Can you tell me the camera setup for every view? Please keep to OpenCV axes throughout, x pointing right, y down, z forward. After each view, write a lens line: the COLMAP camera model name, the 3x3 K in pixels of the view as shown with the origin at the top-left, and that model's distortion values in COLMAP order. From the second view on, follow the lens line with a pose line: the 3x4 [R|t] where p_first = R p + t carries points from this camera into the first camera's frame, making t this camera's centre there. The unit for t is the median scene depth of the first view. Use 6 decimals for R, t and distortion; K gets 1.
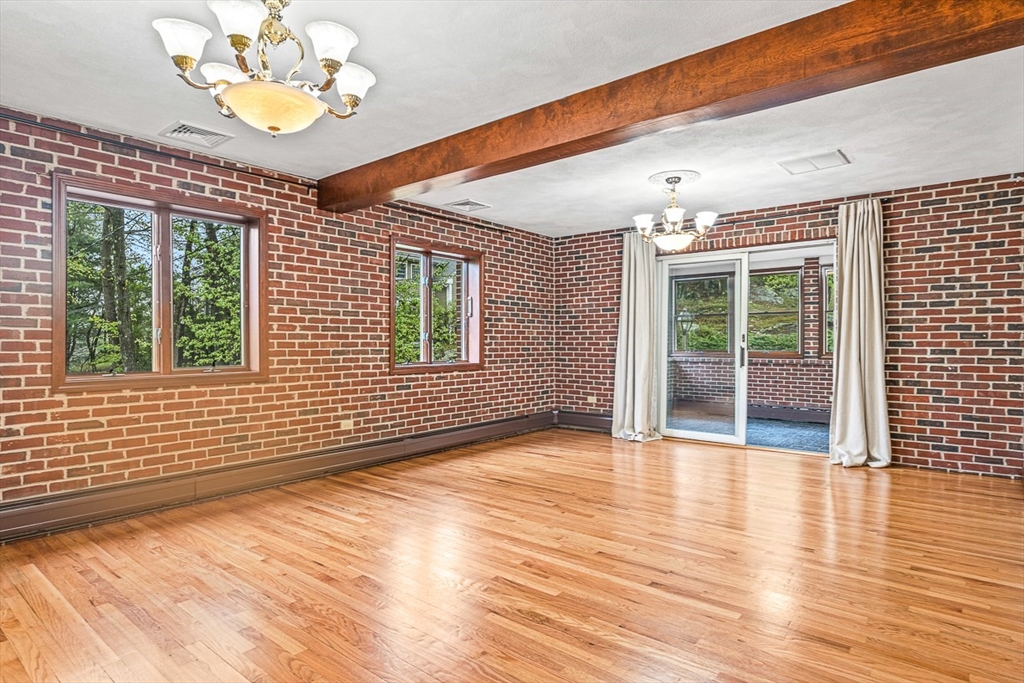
lens RADIAL K [[556.9, 0, 512.0], [0, 556.9, 341.5], [0, 0, 1]] dist [0.001857, 0.000437]
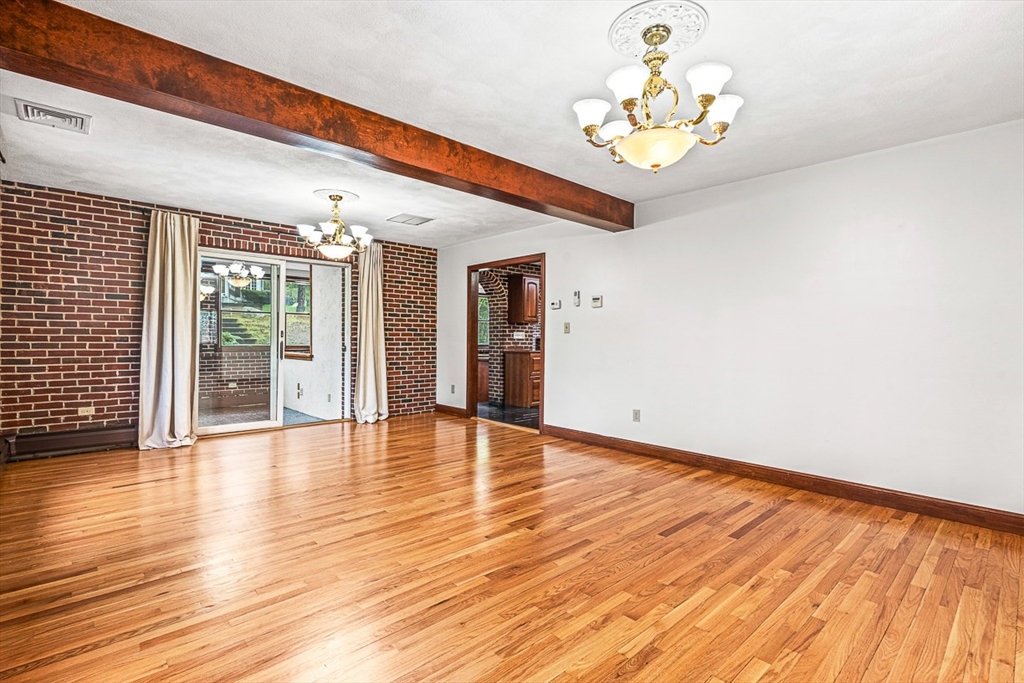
lens RADIAL K [[482.7, 0, 513.1], [0, 482.7, 336.7], [0, 0, 1]] dist [-0.003072, -0.000122]
pose [[0.137963, 0.006532, 0.990416, -0.703000], [-0.006282, 0.999964, -0.005719, 0.003093], [-0.990417, -0.005433, 0.137999, 0.533901]]
